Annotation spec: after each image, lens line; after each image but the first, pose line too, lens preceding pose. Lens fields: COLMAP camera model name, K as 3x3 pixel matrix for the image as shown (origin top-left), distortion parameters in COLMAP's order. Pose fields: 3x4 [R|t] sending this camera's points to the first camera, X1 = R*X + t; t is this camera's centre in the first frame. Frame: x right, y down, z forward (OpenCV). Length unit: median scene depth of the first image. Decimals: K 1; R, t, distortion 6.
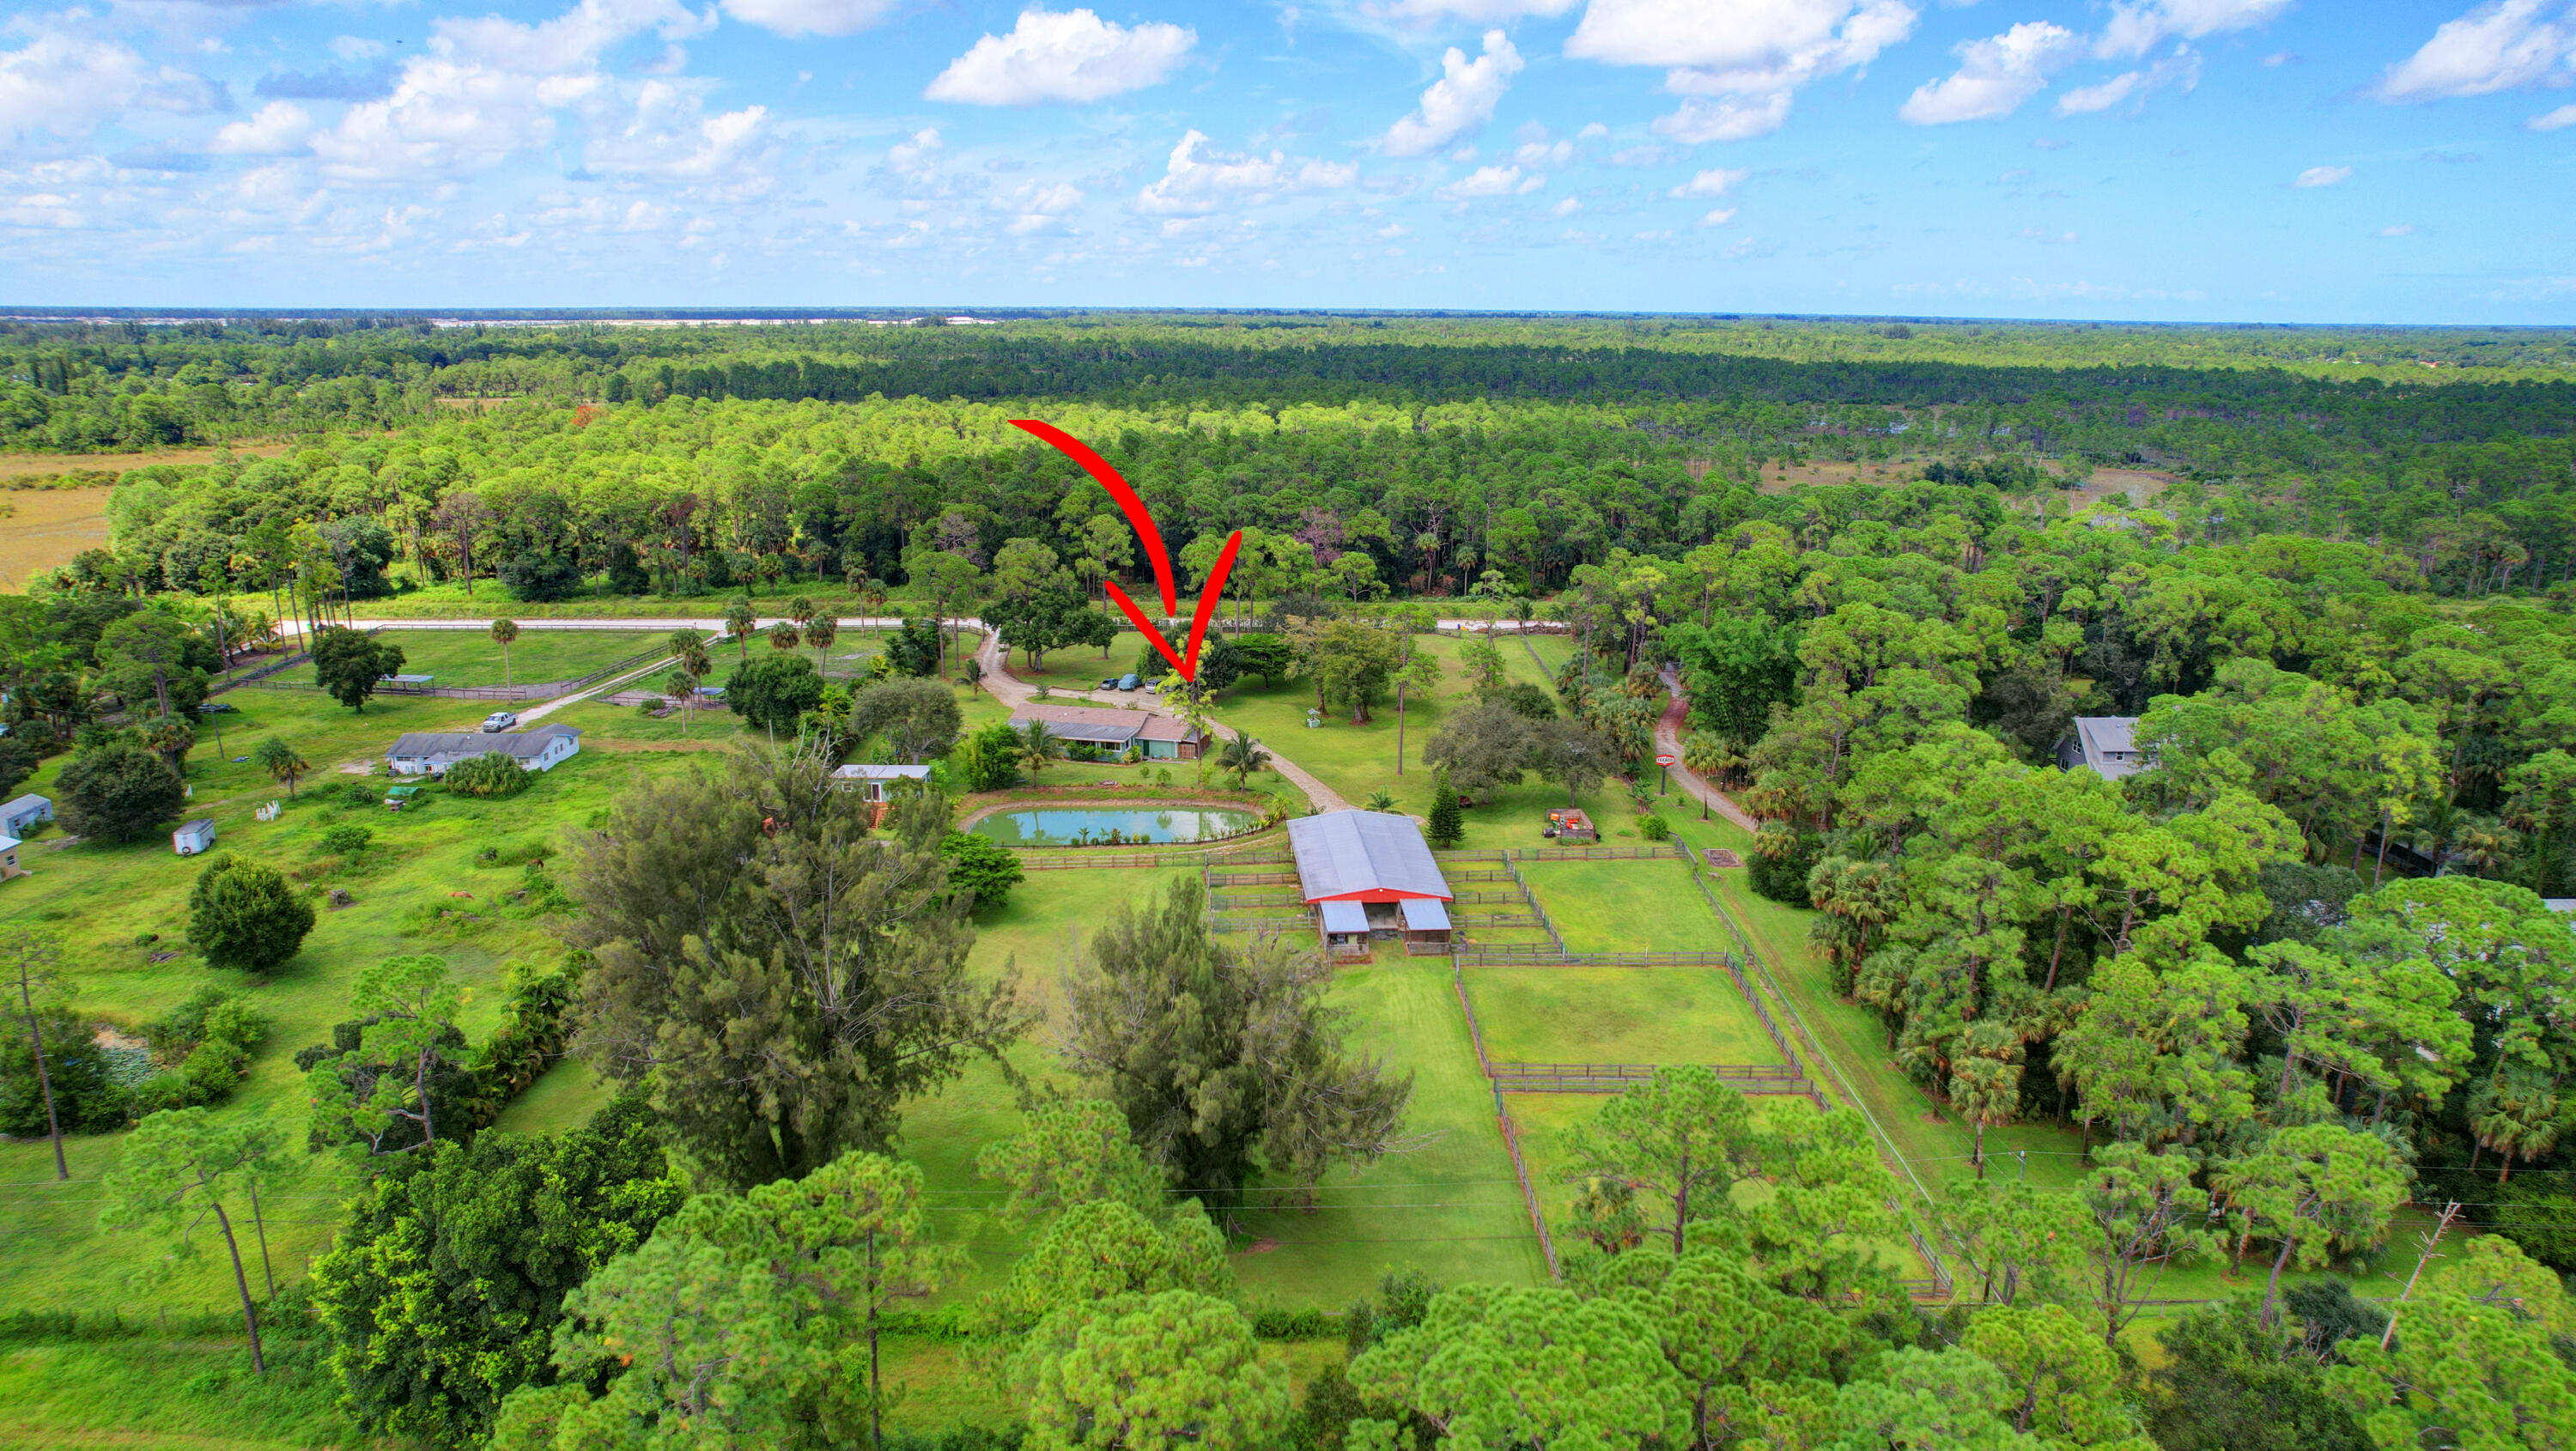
lens RADIAL K [[1660.9, 0, 1305.8], [0, 1660.9, 716.2], [0, 0, 1]] dist [-0.073196, 0.067771]
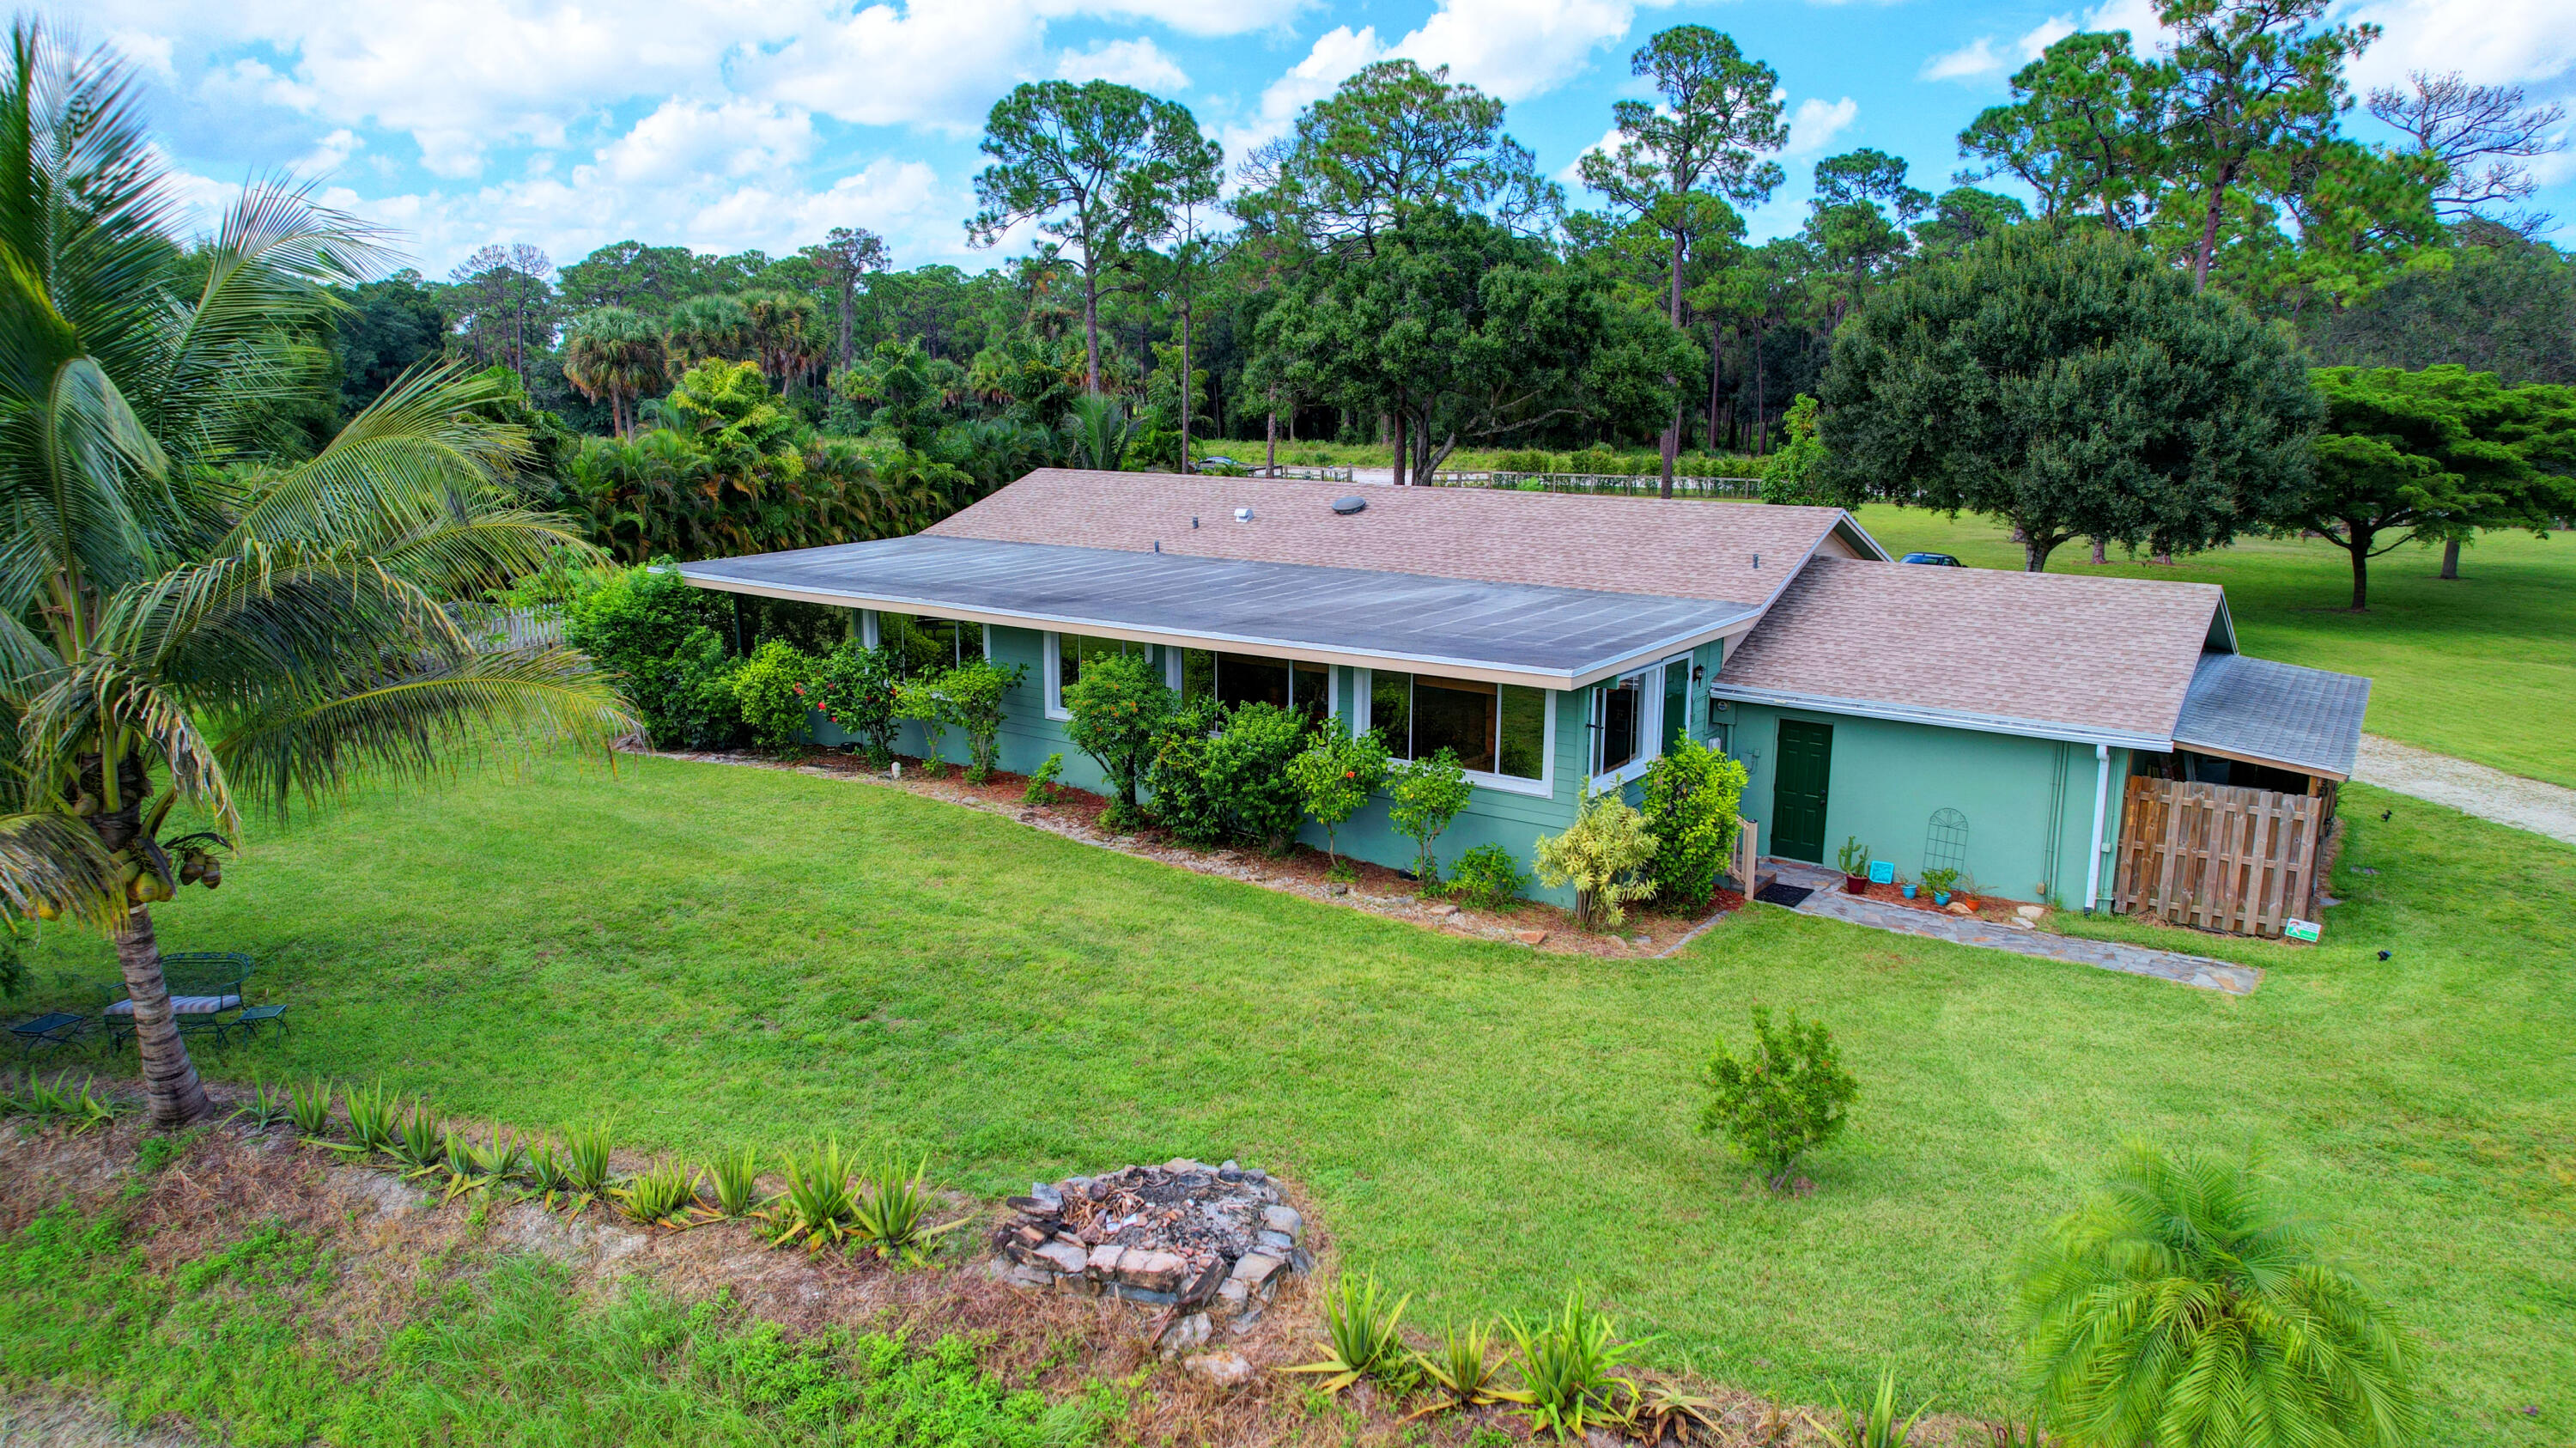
lens RADIAL K [[1661.2, 0, 1293.0], [0, 1661.2, 728.3], [0, 0, 1]] dist [-0.073196, 0.067771]
pose [[0.926433, 0.077564, -0.368383, -0.070736], [-0.094128, 0.995189, -0.027178, 0.017317], [0.364503, 0.059854, 0.929277, 0.717000]]
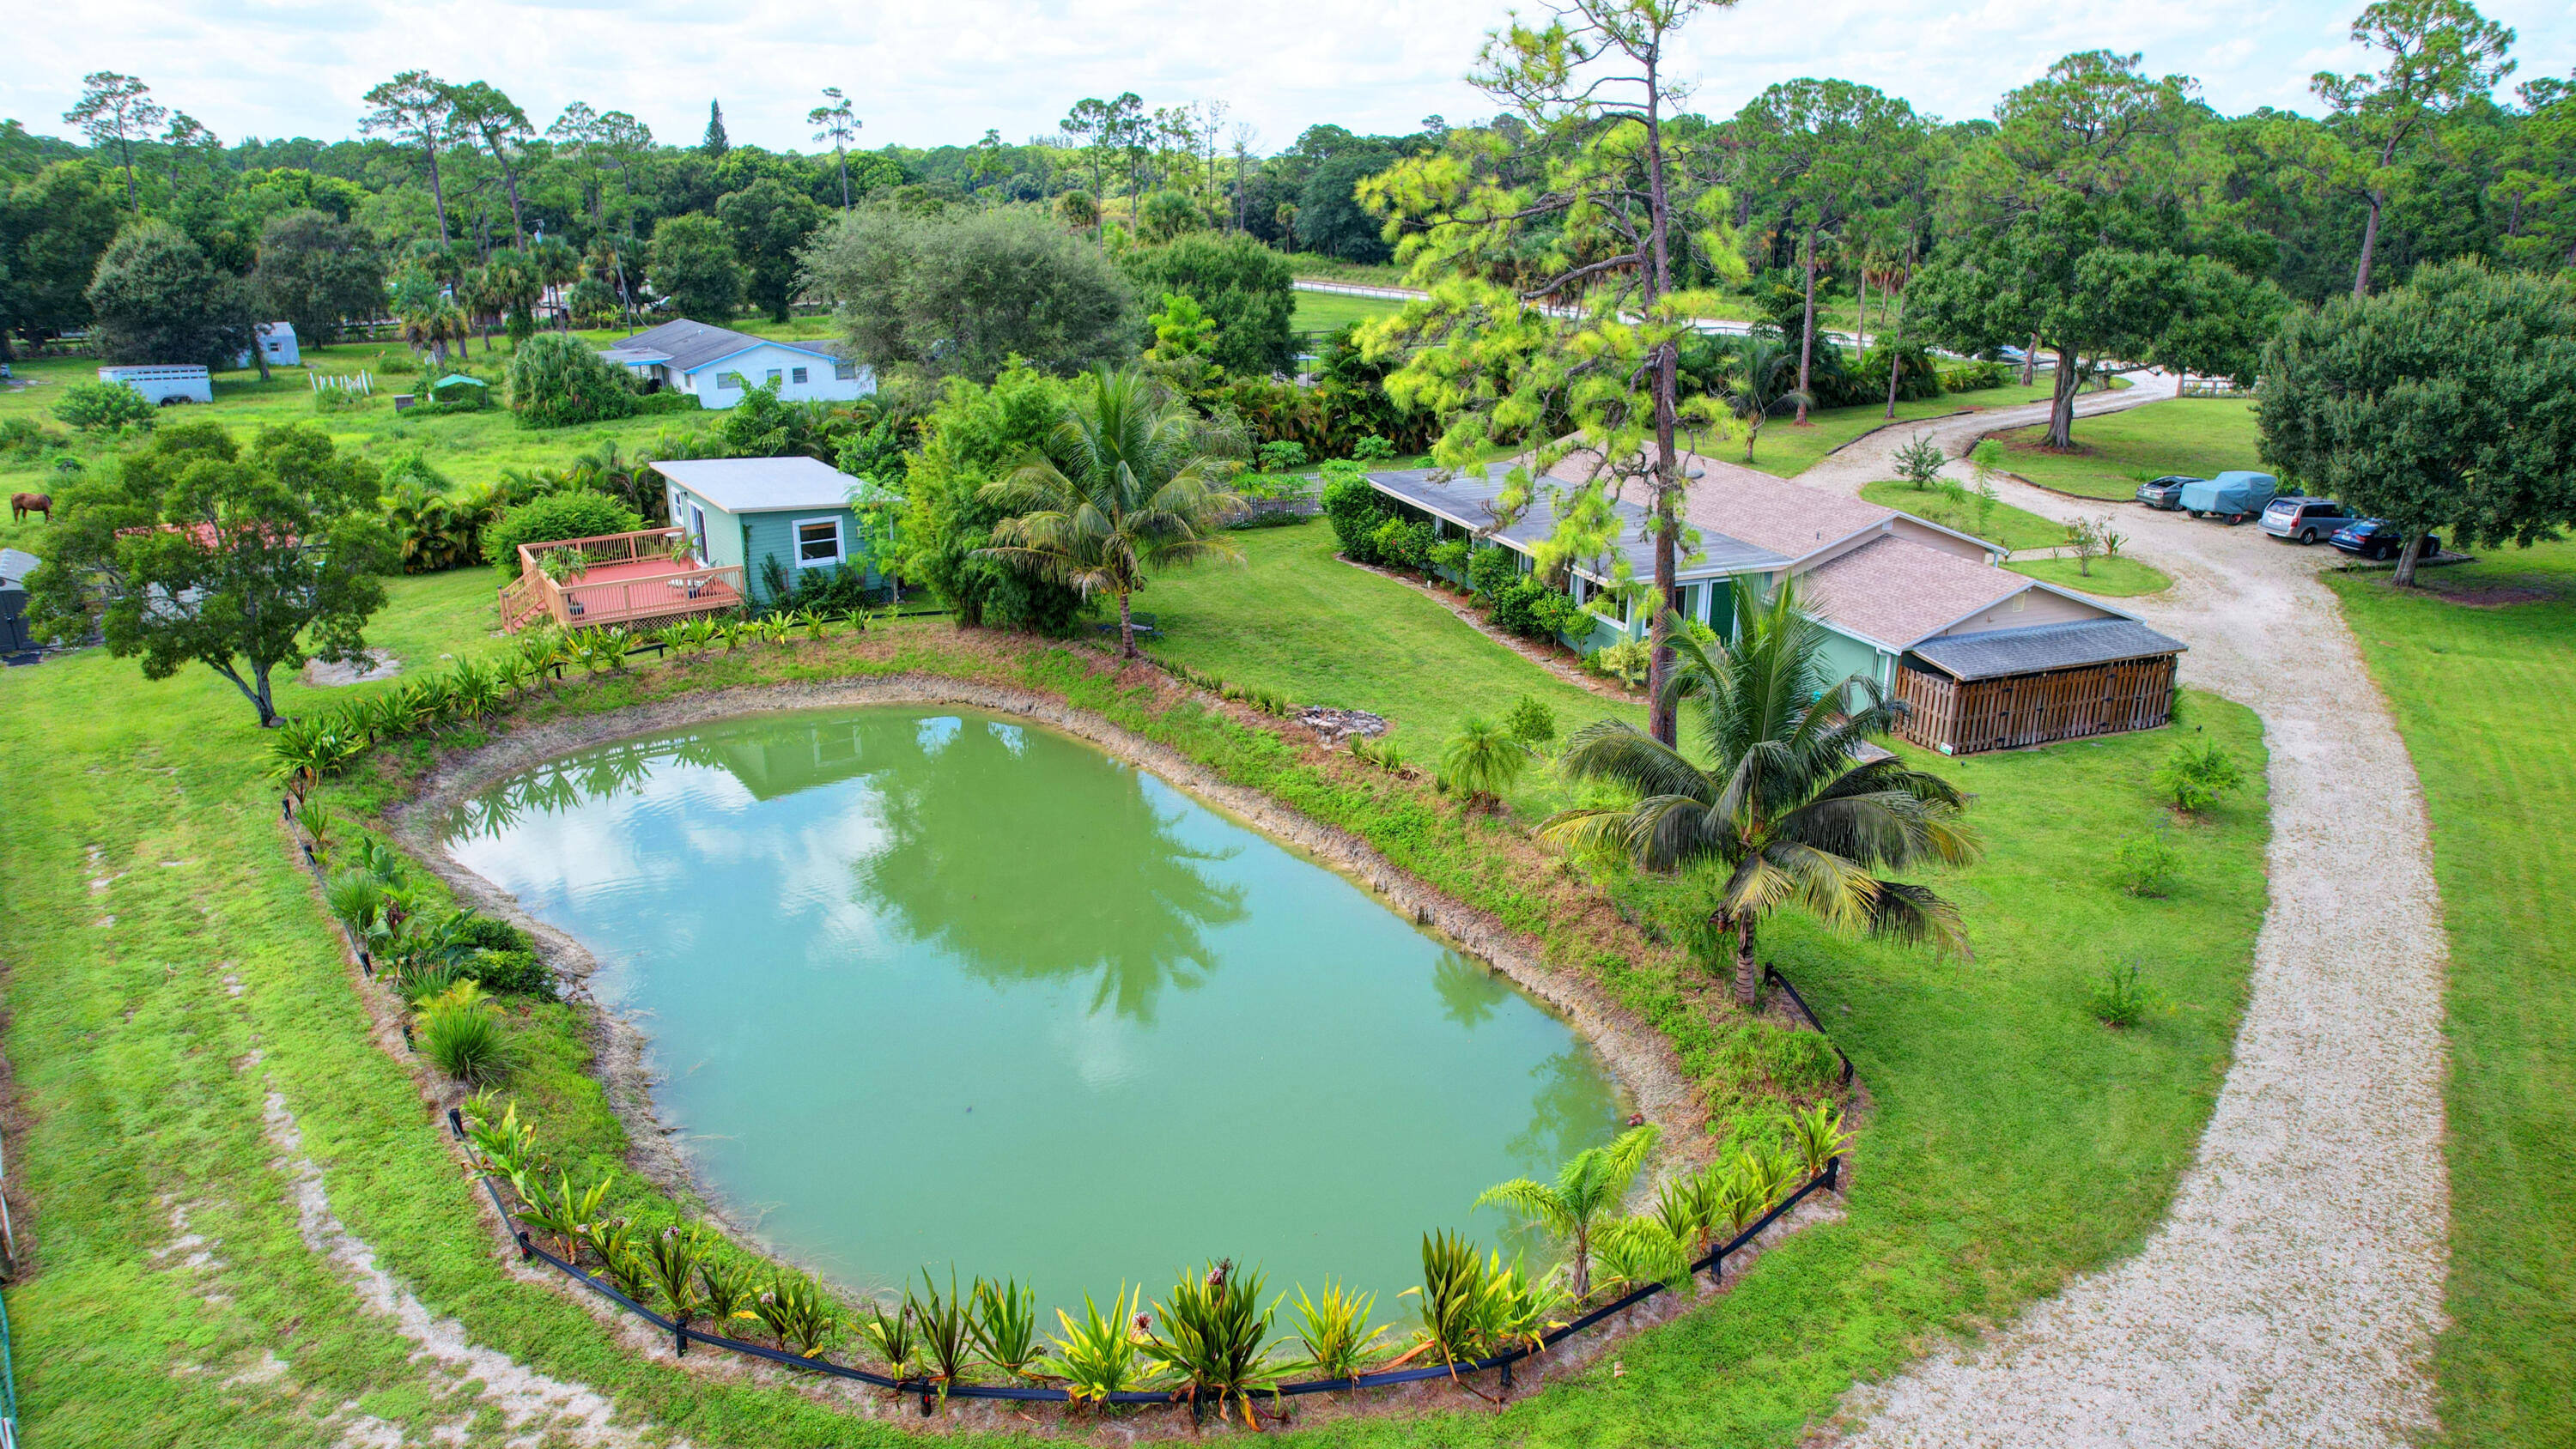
lens RADIAL K [[1660.8, 0, 1278.0], [0, 1660.8, 732.3], [0, 0, 1]] dist [-0.073196, 0.067771]
pose [[0.556408, 0.265586, -0.787321, 0.038709], [-0.204353, 0.962177, 0.180152, 0.002624], [0.805388, 0.060653, 0.589636, 0.656238]]
